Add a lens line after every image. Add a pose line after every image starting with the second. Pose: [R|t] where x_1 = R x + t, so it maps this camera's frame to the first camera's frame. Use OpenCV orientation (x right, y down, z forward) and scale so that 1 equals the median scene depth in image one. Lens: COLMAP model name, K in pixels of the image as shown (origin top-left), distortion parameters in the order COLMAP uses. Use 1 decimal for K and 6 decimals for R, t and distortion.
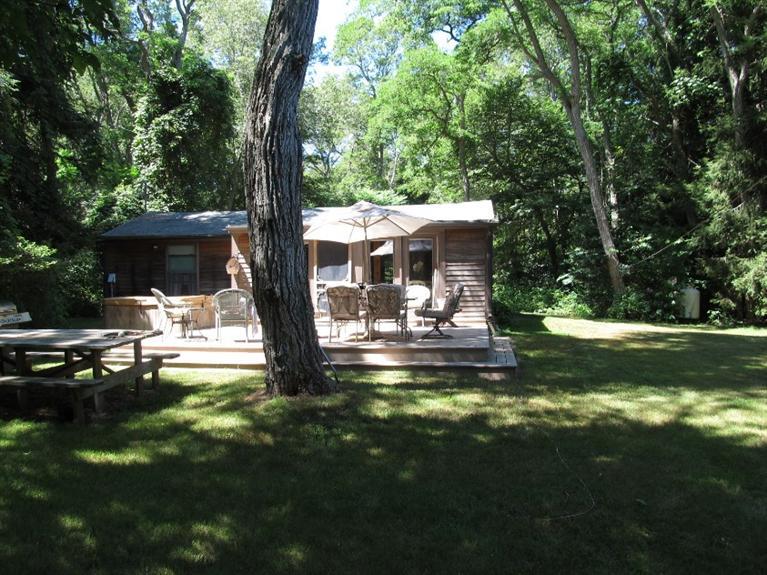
lens RADIAL K [[642.0, 0, 385.8], [0, 642.0, 292.4], [0, 0, 1]] dist [-0.059465, 0.032034]
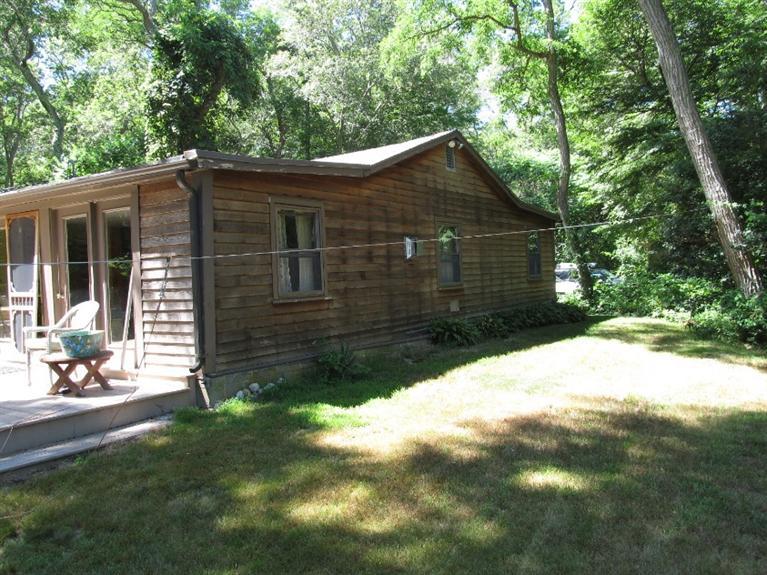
lens RADIAL K [[642.0, 0, 379.0], [0, 642.0, 286.3], [0, 0, 1]] dist [-0.059465, 0.032034]
pose [[0.904149, -0.015393, -0.426941, 0.334626], [0.023775, 0.999615, 0.014310, -0.016786], [0.426556, -0.023089, 0.904166, 0.449441]]
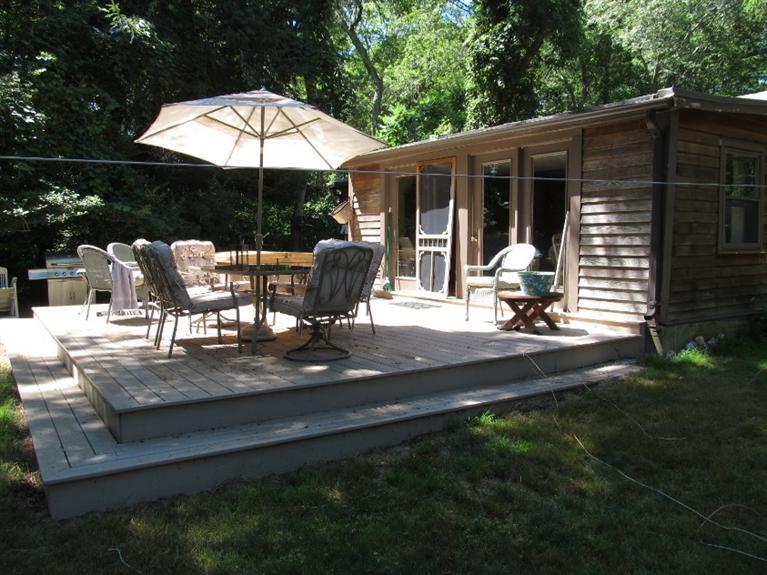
lens RADIAL K [[642.0, 0, 379.0], [0, 642.0, 289.6], [0, 0, 1]] dist [-0.059465, 0.032034]
pose [[0.671497, 0.066394, -0.738027, 0.254043], [-0.011515, 0.996793, 0.079196, -0.009134], [0.740918, -0.044681, 0.670107, 0.391598]]
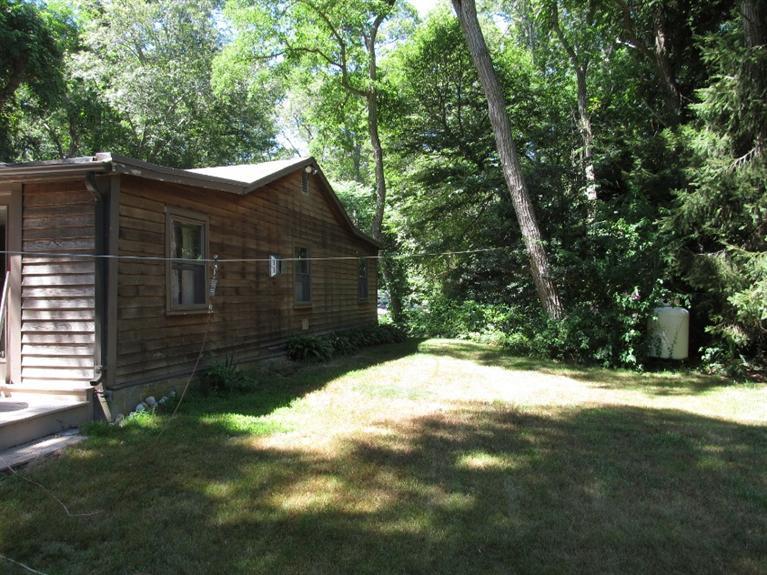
lens RADIAL K [[642.0, 0, 383.2], [0, 642.0, 291.4], [0, 0, 1]] dist [-0.059465, 0.032034]
pose [[0.996218, 0.002957, -0.086835, 0.276237], [-0.004147, 0.999900, -0.013530, -0.012327], [0.086786, 0.013839, 0.996131, 0.408925]]
